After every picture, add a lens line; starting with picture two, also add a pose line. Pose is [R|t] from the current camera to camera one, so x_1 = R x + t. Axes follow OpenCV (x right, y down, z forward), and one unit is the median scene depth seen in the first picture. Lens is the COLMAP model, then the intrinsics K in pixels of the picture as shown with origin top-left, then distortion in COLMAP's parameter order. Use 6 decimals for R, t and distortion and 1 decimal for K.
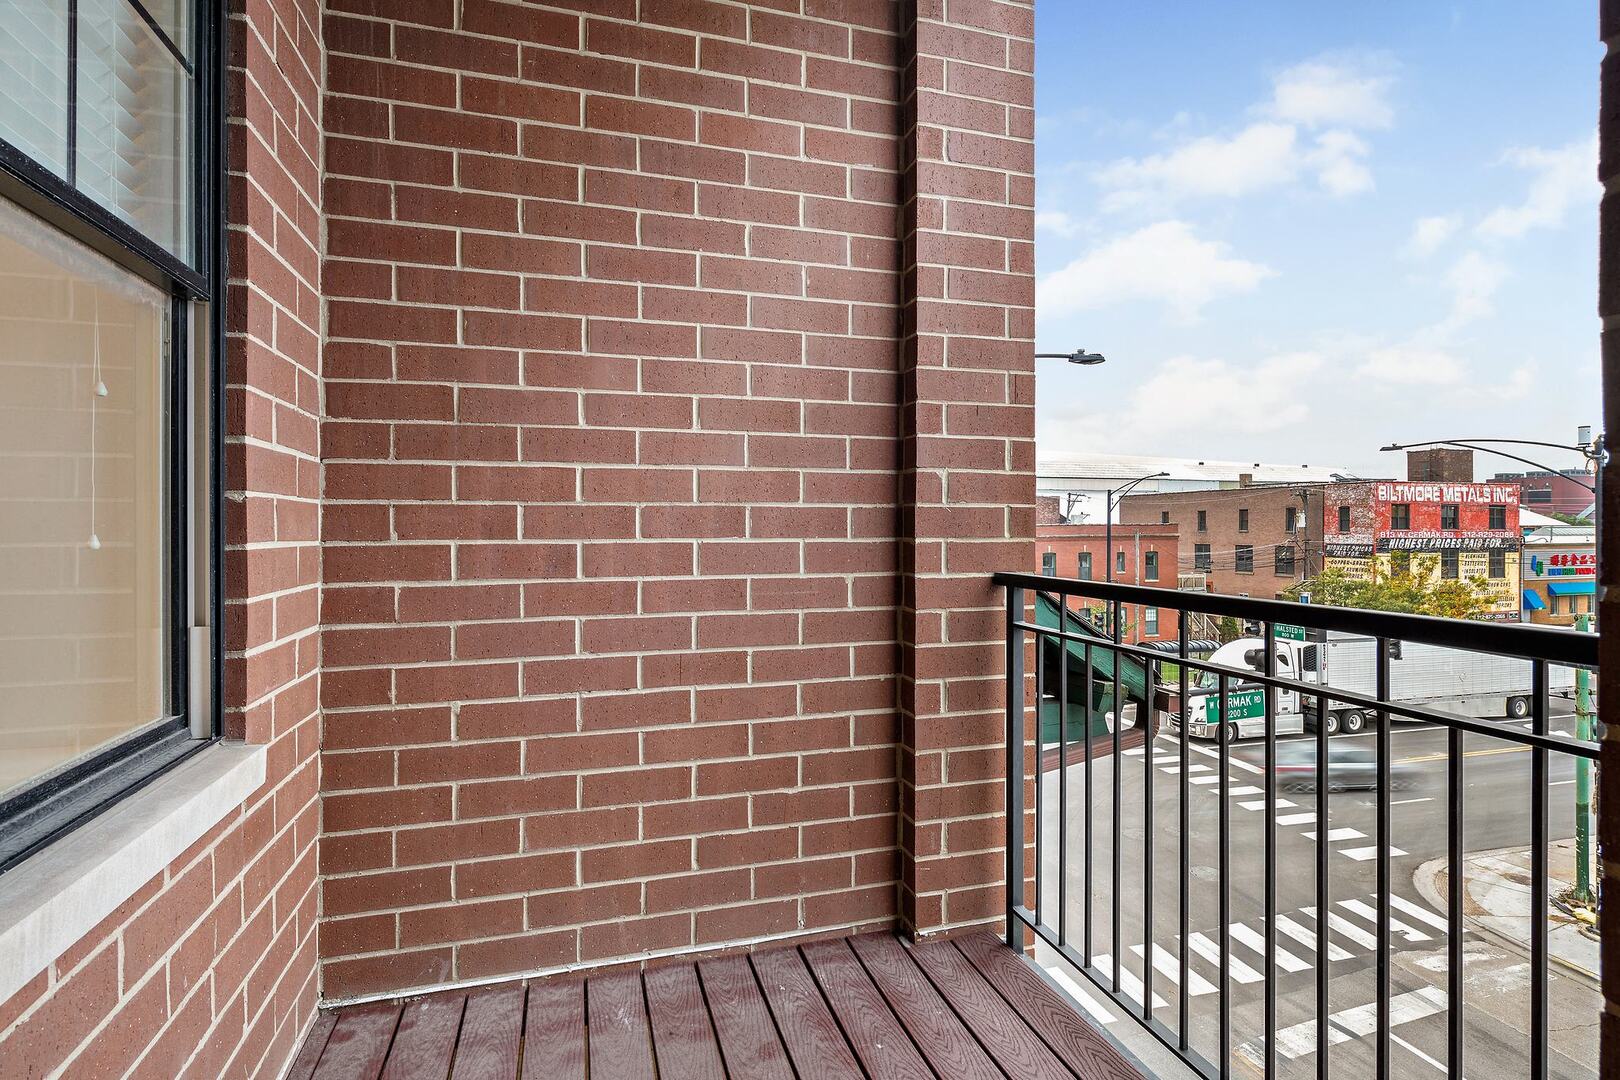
lens RADIAL K [[783.4, 0, 814.1], [0, 783.4, 535.0], [0, 0, 1]] dist [0.002214, -0.000437]
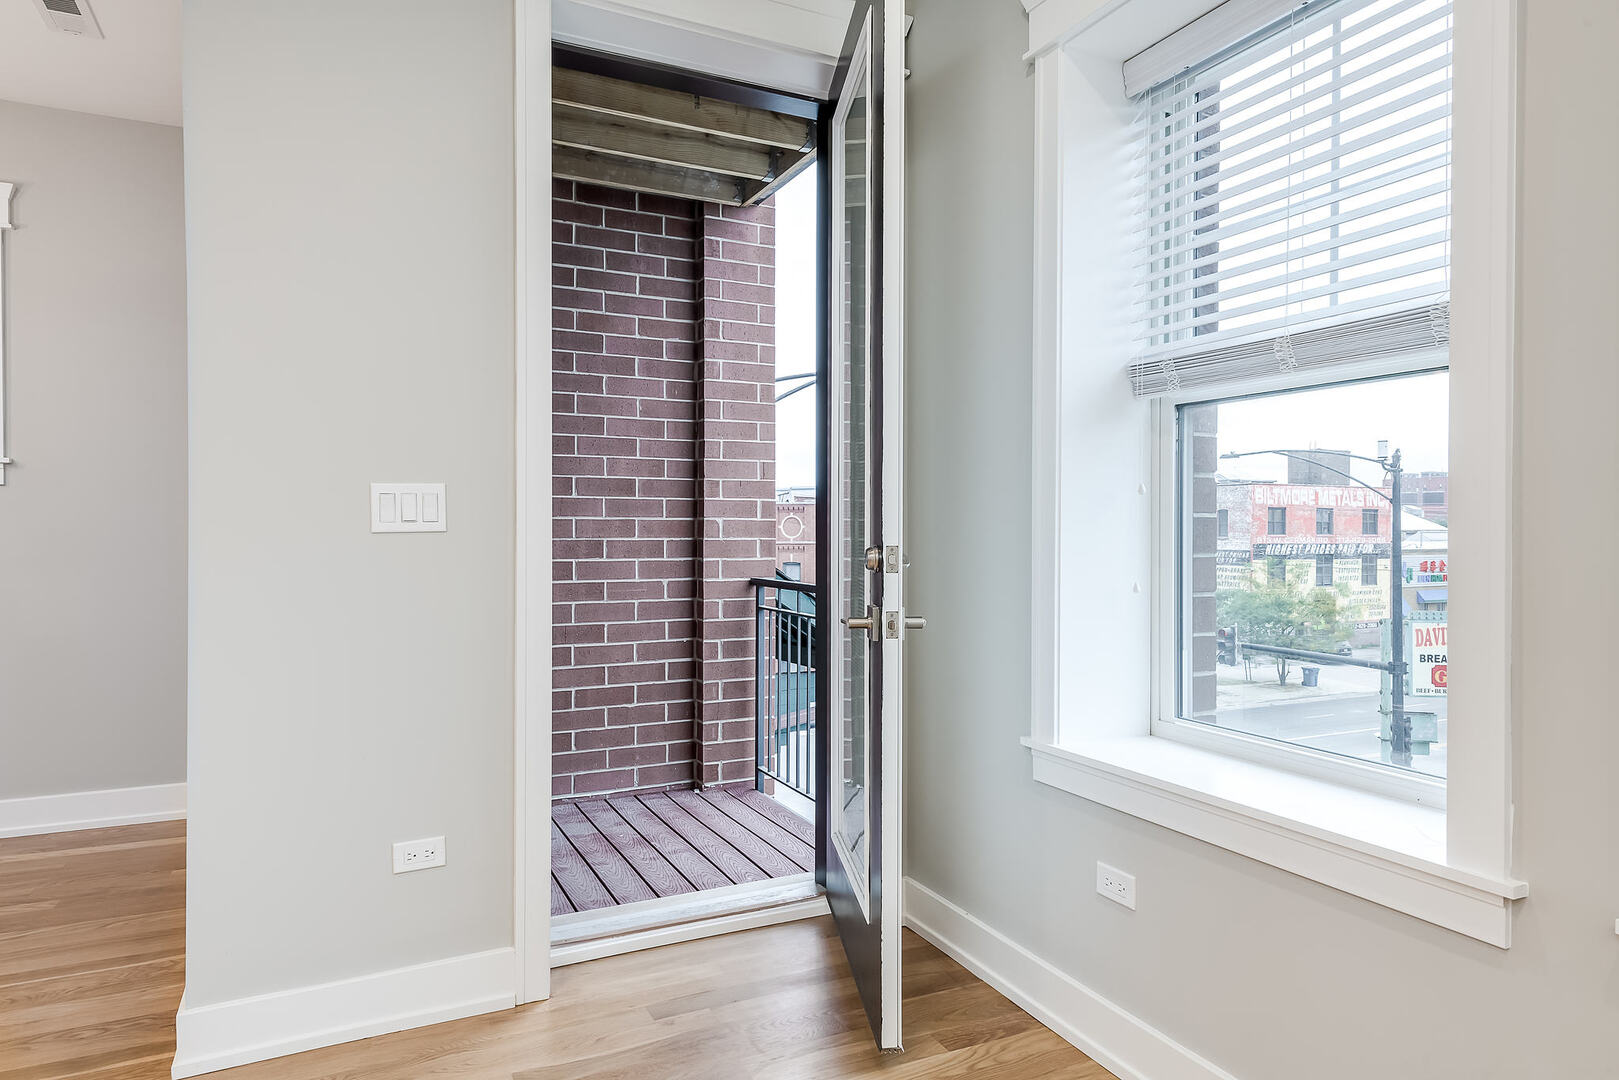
lens RADIAL K [[1003.4, 0, 810.4], [0, 1003.4, 537.0], [0, 0, 1]] dist [0.011255, -0.002892]
pose [[0.987455, 0.000373, 0.157900, 0.012539], [-0.000364, 1.000000, -0.000083, -0.041880], [-0.157900, 0.000024, 0.987455, -1.210568]]
